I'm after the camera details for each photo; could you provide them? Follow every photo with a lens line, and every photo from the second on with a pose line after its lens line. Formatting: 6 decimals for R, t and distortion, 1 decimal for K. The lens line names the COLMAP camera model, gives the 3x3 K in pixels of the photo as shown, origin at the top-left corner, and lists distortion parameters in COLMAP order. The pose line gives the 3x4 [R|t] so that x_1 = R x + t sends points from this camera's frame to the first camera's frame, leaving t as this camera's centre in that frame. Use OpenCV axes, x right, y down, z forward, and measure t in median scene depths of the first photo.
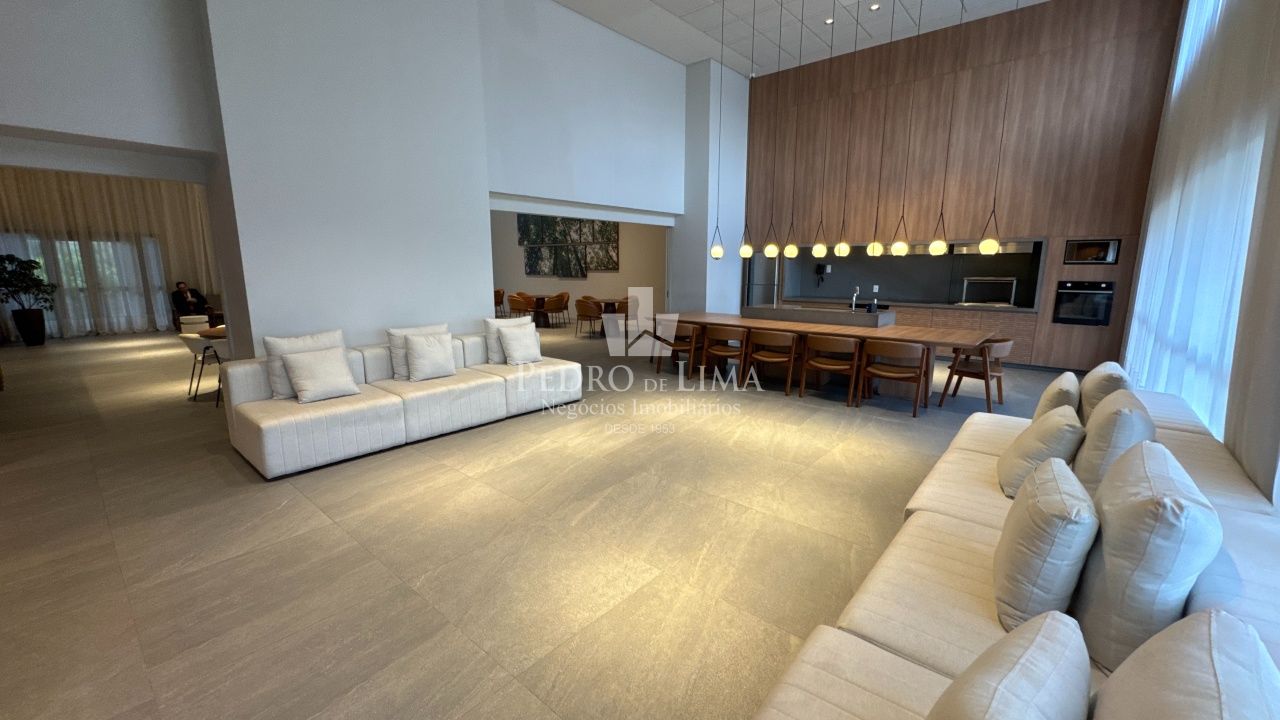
lens RADIAL K [[512.3, 0, 642.0], [0, 512.3, 362.7], [0, 0, 1]] dist [-0.000769, 0.000428]
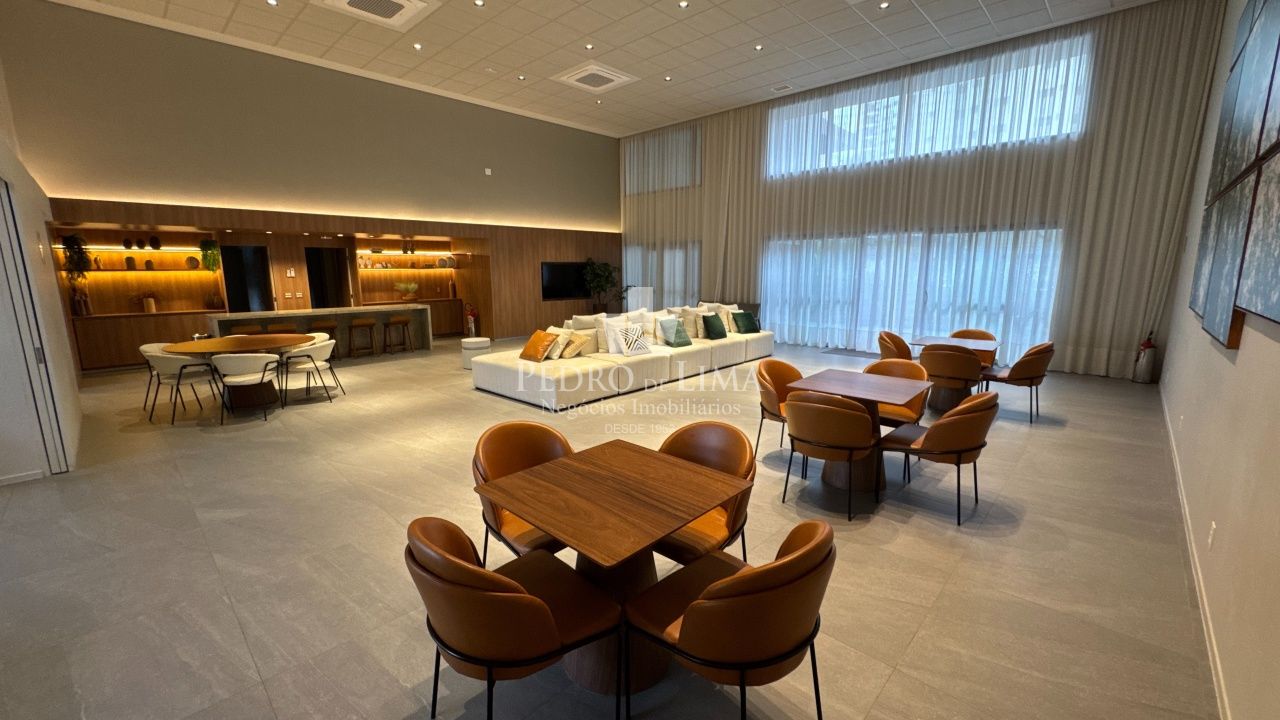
lens RADIAL K [[512.3, 0, 641.5], [0, 512.3, 360.4], [0, 0, 1]] dist [-0.000769, 0.000428]
pose [[-0.044026, 0.179667, -0.982742, 0.110180], [-0.182006, 0.965791, 0.184722, -0.194804], [0.982311, 0.186997, -0.009819, 0.978699]]
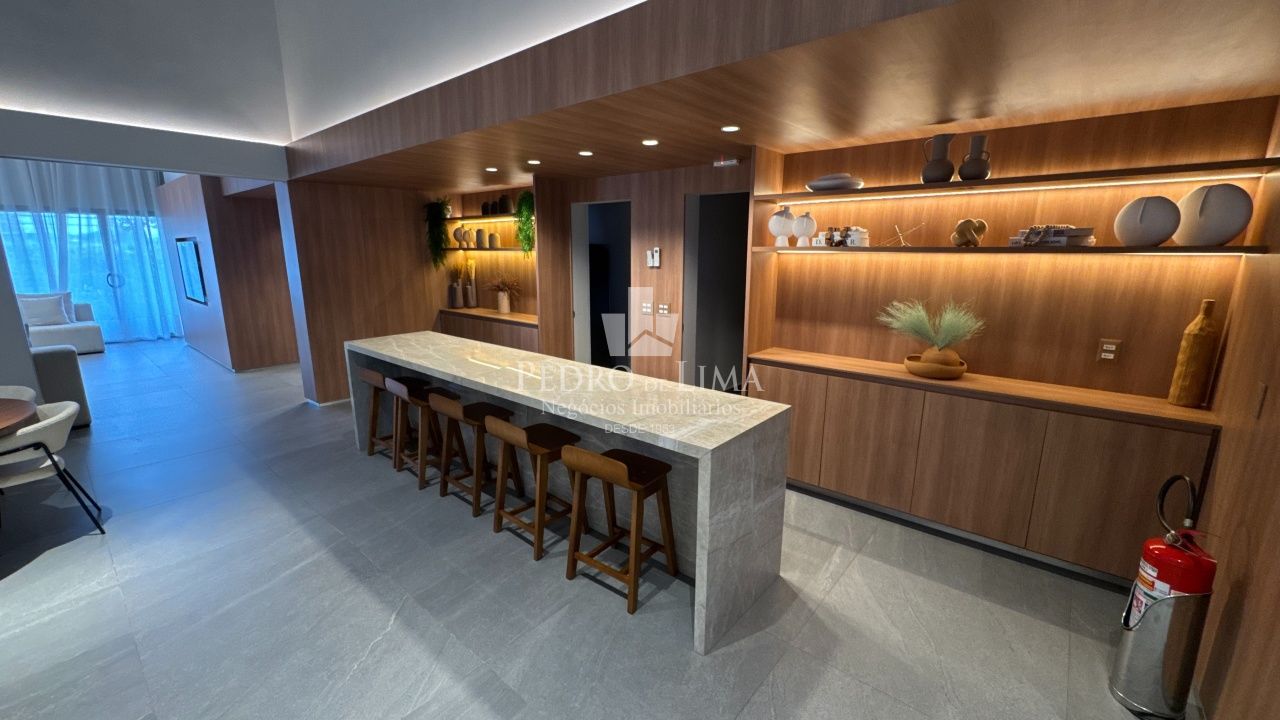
lens RADIAL K [[512.3, 0, 644.0], [0, 512.3, 358.7], [0, 0, 1]] dist [-0.000769, 0.000428]
pose [[-0.999885, 0.001901, -0.015056, -0.738467], [-0.004117, 0.920946, 0.389668, -0.149869], [0.014606, 0.389685, -0.920832, 0.740976]]
